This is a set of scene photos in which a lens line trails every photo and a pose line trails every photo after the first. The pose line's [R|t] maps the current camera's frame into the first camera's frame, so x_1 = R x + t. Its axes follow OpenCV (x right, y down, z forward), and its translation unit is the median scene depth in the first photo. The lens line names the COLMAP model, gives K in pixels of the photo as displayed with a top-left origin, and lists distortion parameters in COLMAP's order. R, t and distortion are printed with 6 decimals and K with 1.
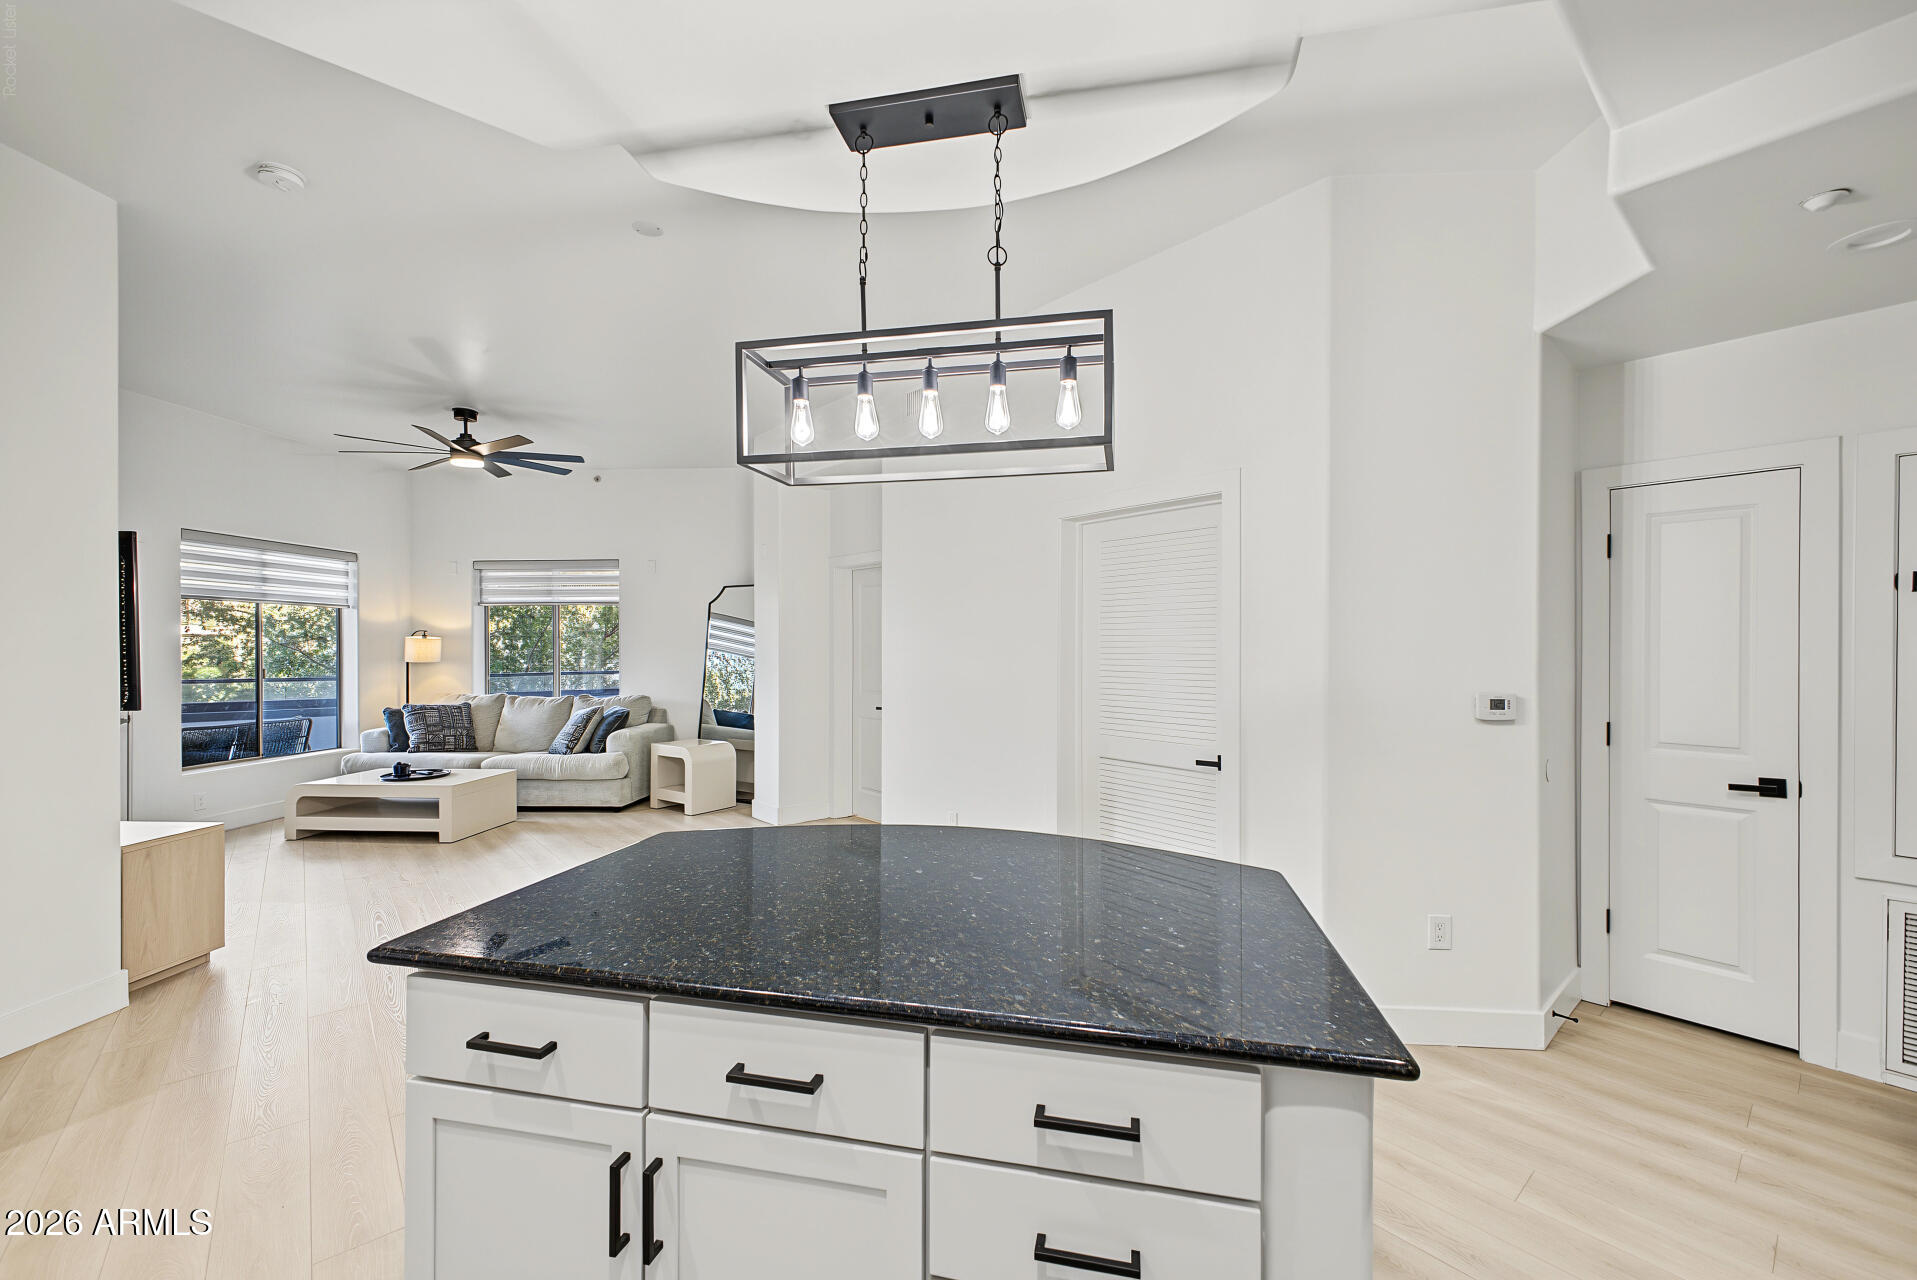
lens RADIAL K [[762.0, 0, 959.9], [0, 762.0, 646.8], [0, 0, 1]] dist [0.001573, 0.000058]
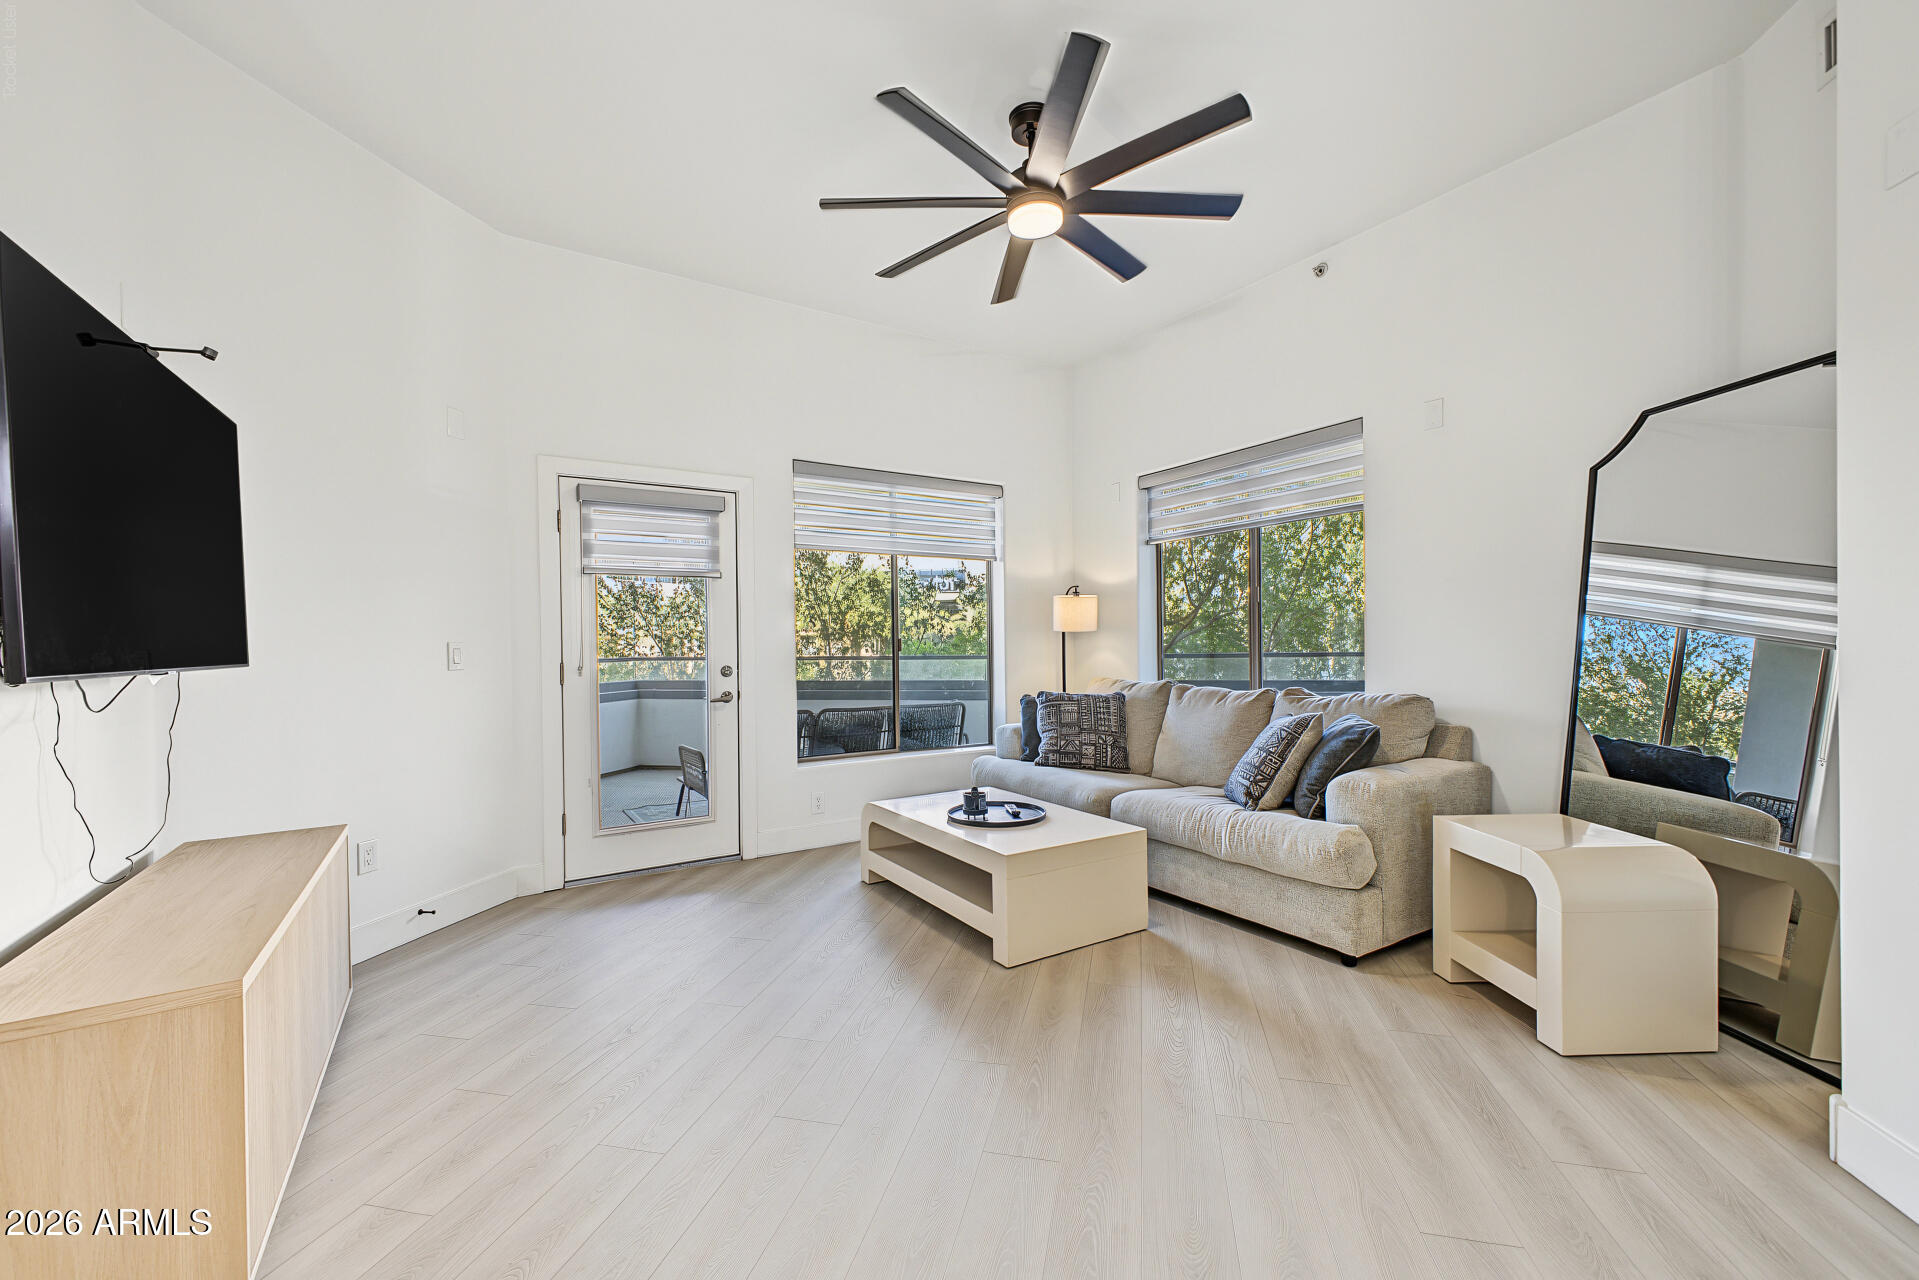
lens RADIAL K [[762.8, 0, 960.9], [0, 762.8, 646.8], [0, 0, 1]] dist [0.001573, 0.000058]
pose [[0.582538, -0.001832, -0.812801, -0.216570], [0.012122, 0.999906, 0.006434, 0.030646], [0.812713, -0.013601, 0.582505, 0.548435]]
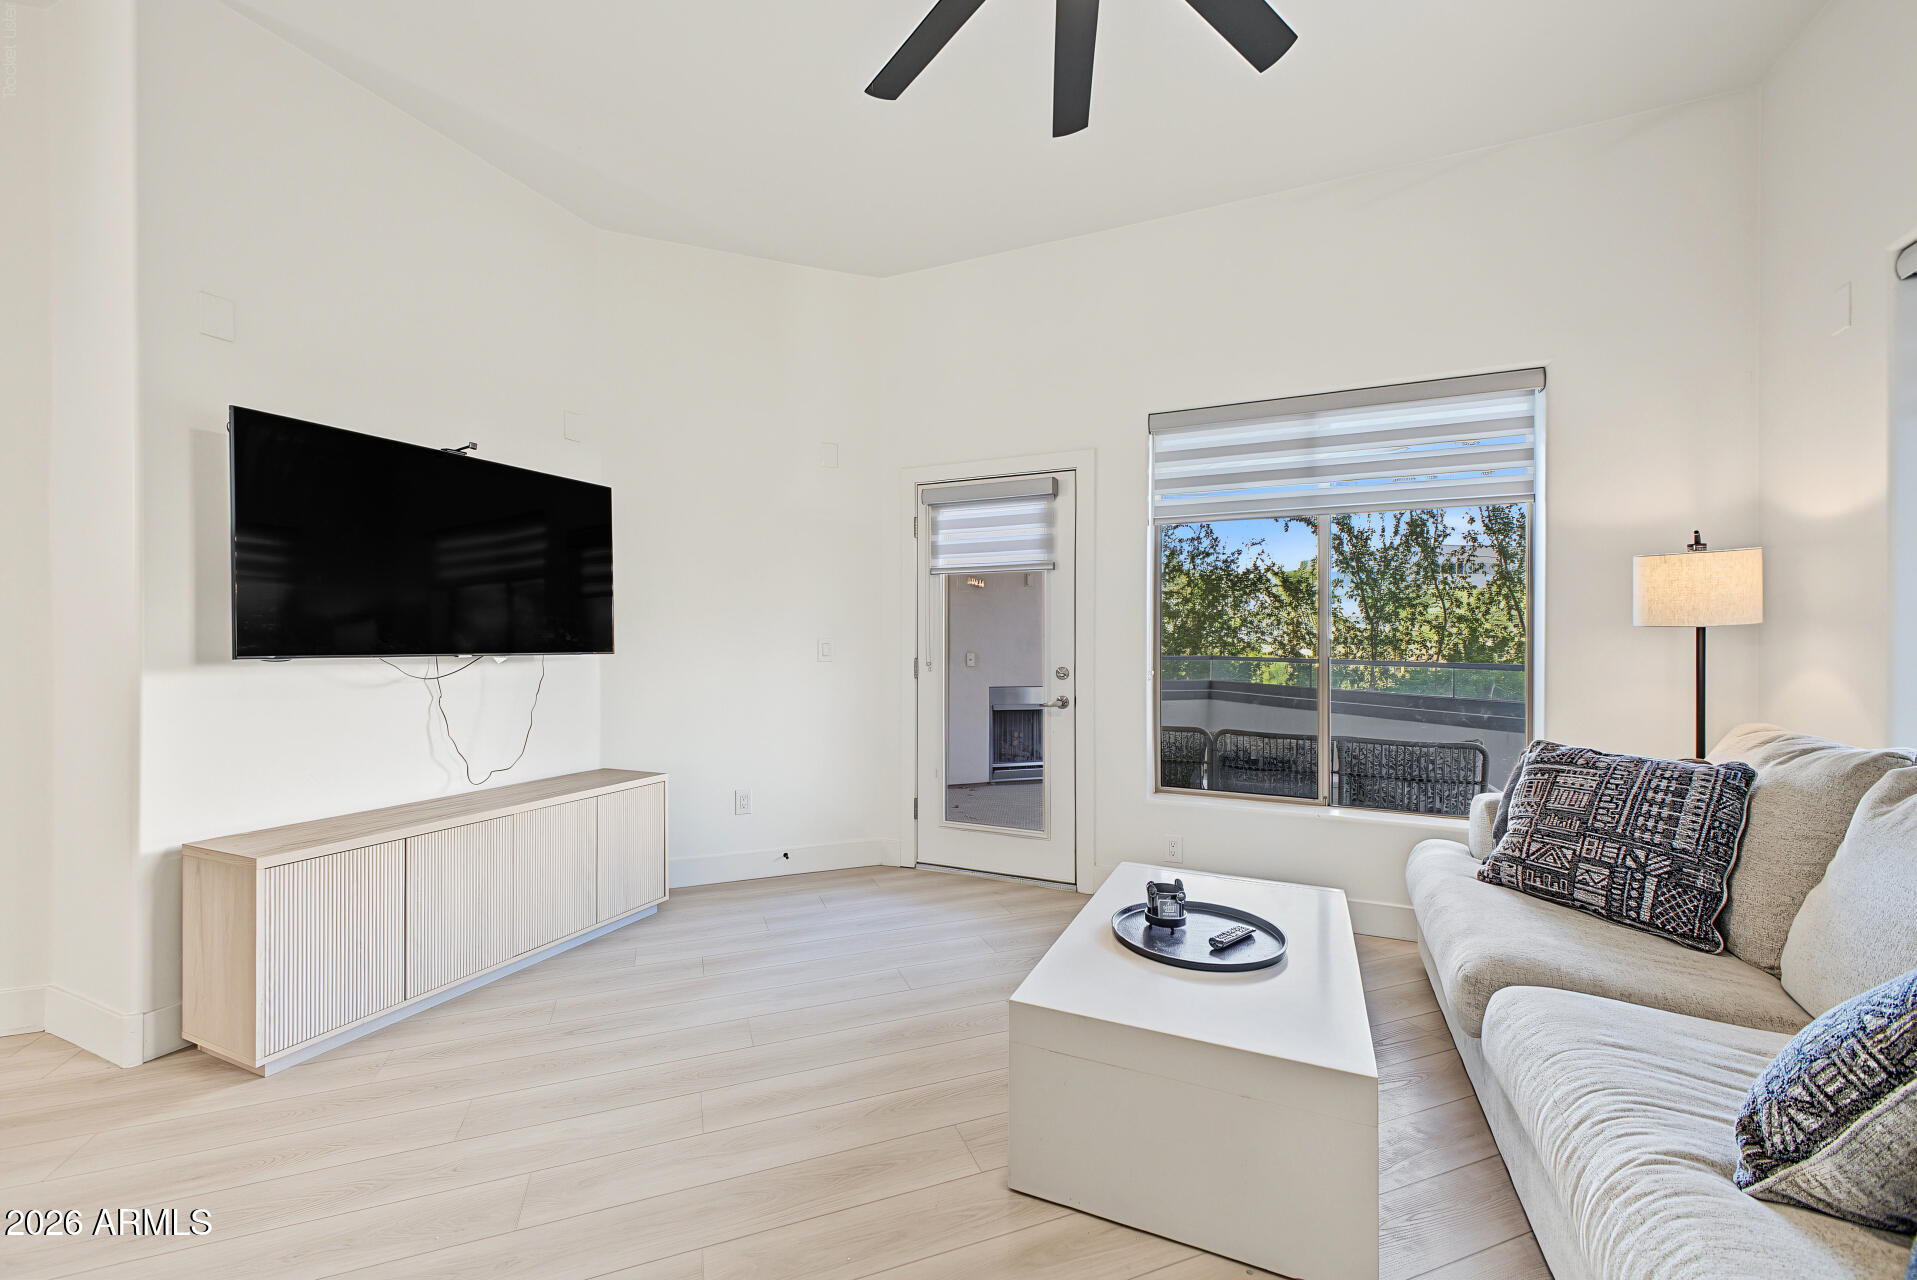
lens RADIAL K [[757.3, 0, 958.8], [0, 757.3, 636.2], [0, 0, 1]] dist [0.001117, -0.000064]
pose [[-0.368445, -0.007345, -0.929621, -0.296652], [-0.001166, 0.999972, -0.007439, 0.029507], [0.929649, -0.001657, -0.368443, 0.880064]]
